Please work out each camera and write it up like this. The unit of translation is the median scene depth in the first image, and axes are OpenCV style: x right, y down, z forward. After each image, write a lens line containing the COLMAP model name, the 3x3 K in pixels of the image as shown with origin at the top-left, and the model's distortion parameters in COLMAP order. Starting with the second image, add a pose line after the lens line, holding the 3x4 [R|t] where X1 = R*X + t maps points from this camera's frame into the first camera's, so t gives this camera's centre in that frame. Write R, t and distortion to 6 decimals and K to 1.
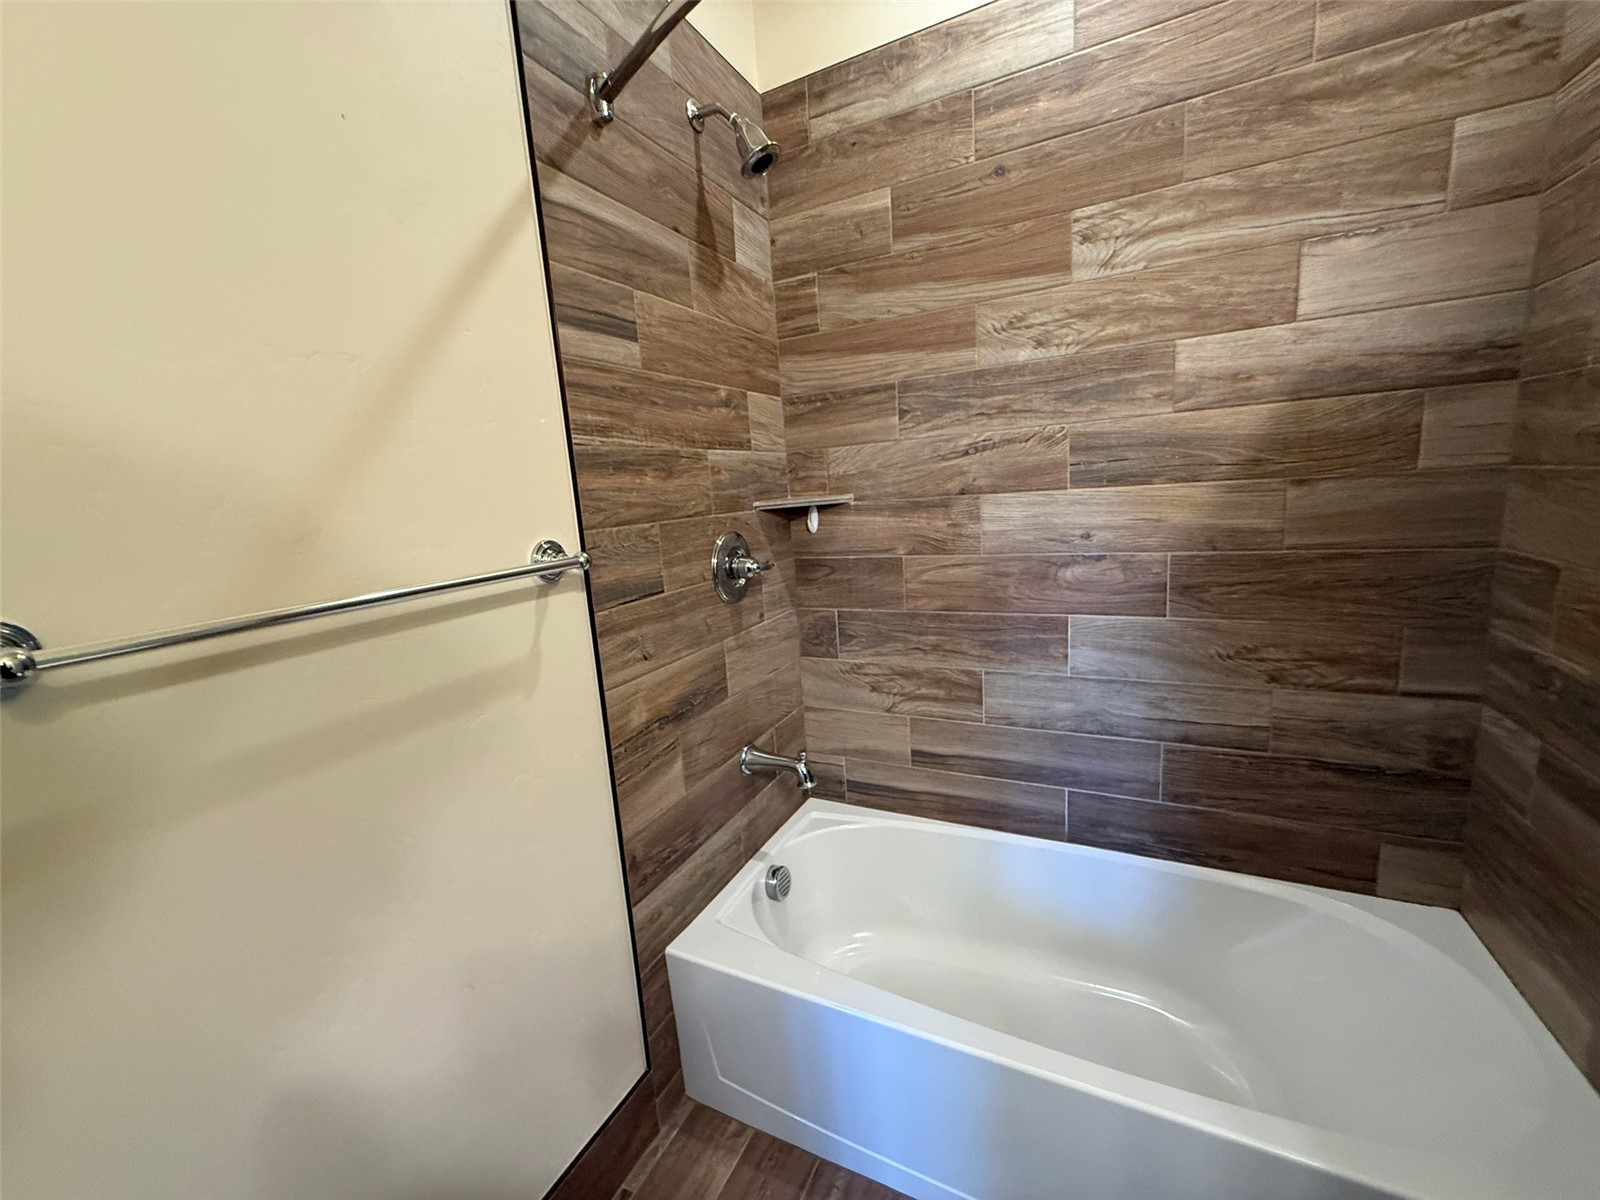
lens RADIAL K [[634.8, 0, 794.9], [0, 634.8, 600.6], [0, 0, 1]] dist [0.001024, -0.000530]
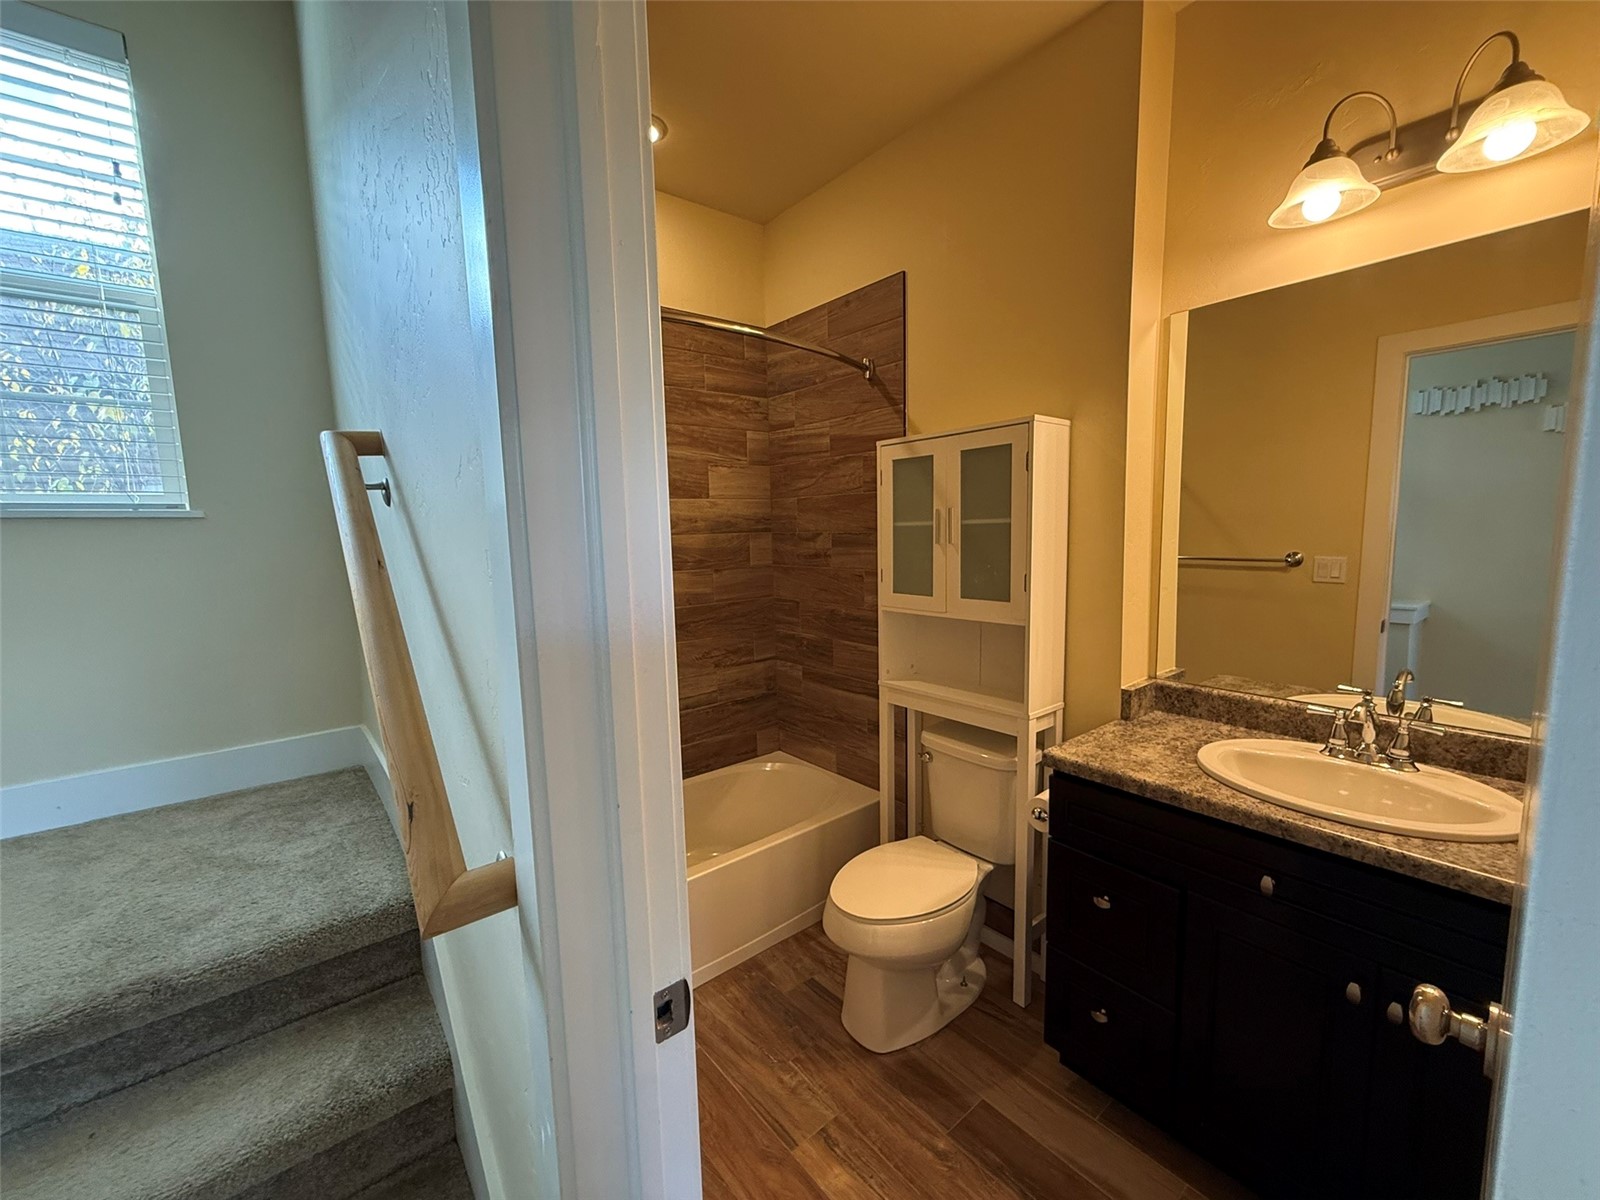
lens RADIAL K [[634.8, 0, 792.2], [0, 634.8, 600.4], [0, 0, 1]] dist [0.001024, -0.000530]
pose [[0.420028, -0.046119, 0.906338, -1.012231], [0.156393, 0.987445, -0.022232, -0.000240], [-0.893934, 0.151083, 0.421967, -0.113250]]
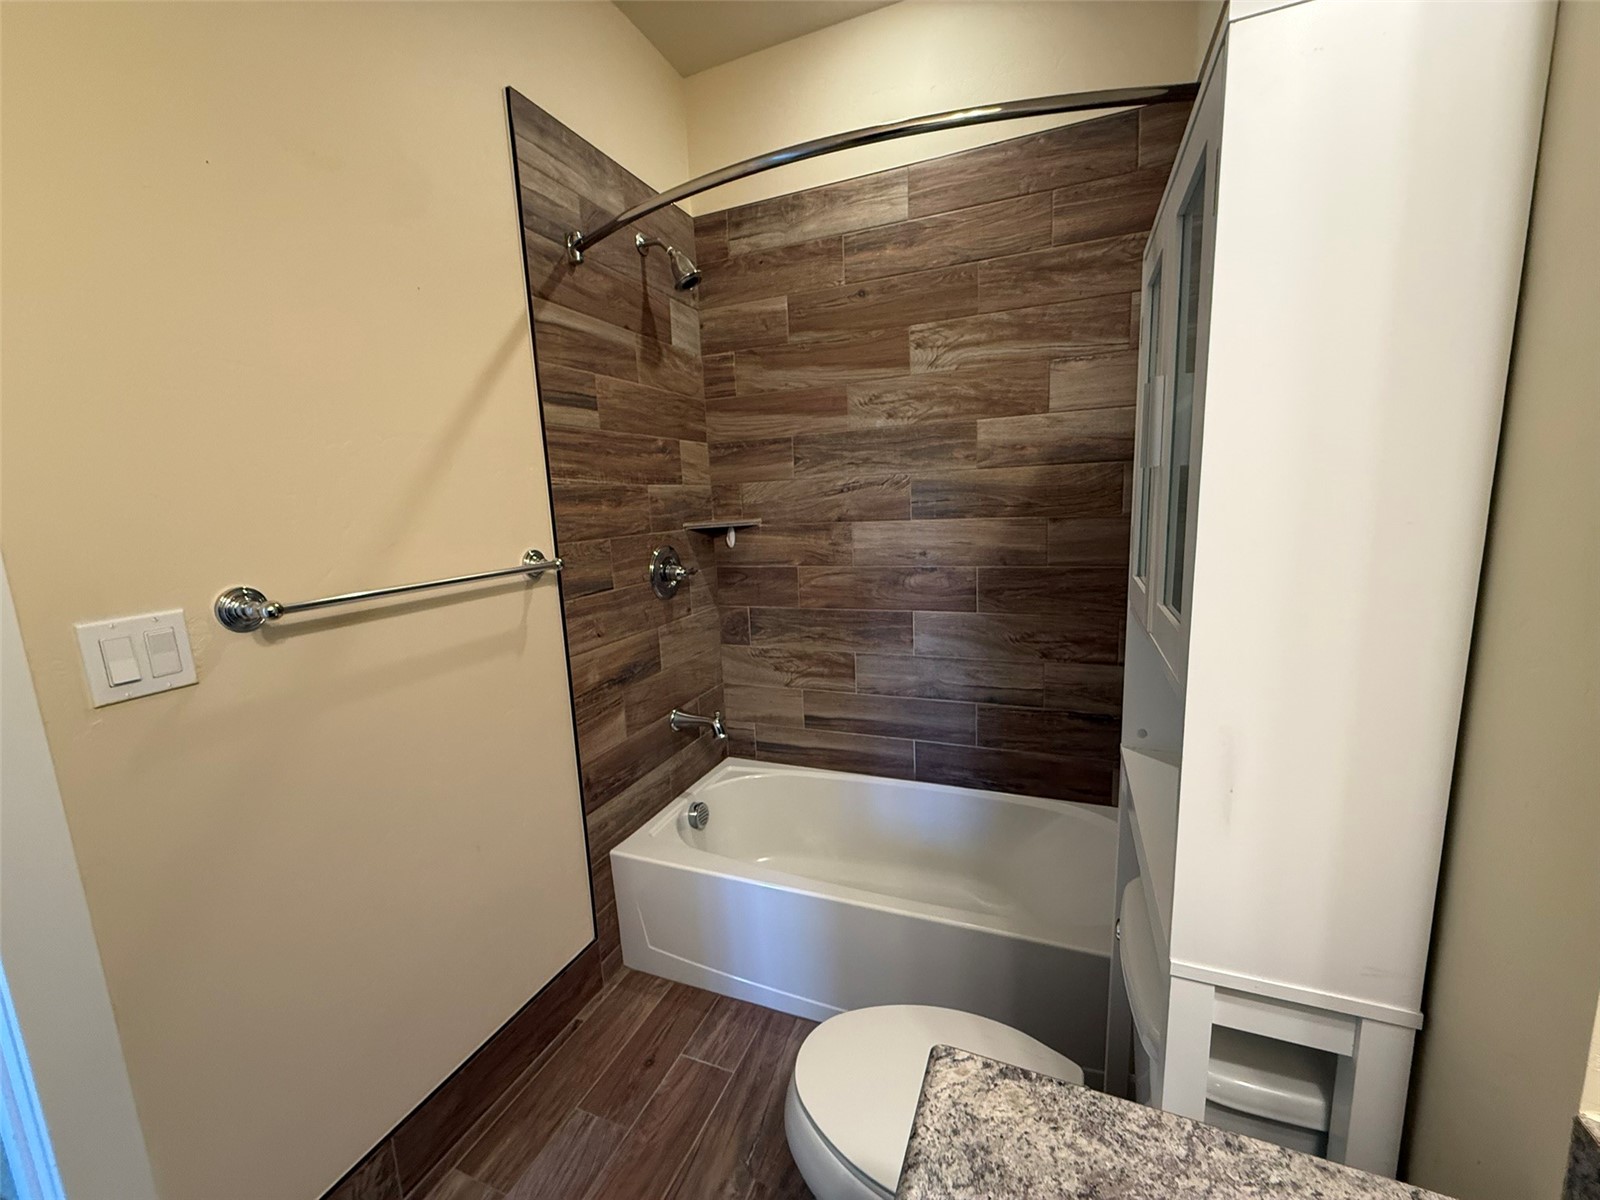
lens RADIAL K [[634.8, 0, 793.8], [0, 634.8, 601.0], [0, 0, 1]] dist [0.001024, -0.000530]
pose [[0.996933, 0.012568, 0.077246, 0.077635], [-0.011057, 0.999740, -0.019961, 0.036372], [-0.077477, 0.019046, 0.996812, -0.401464]]
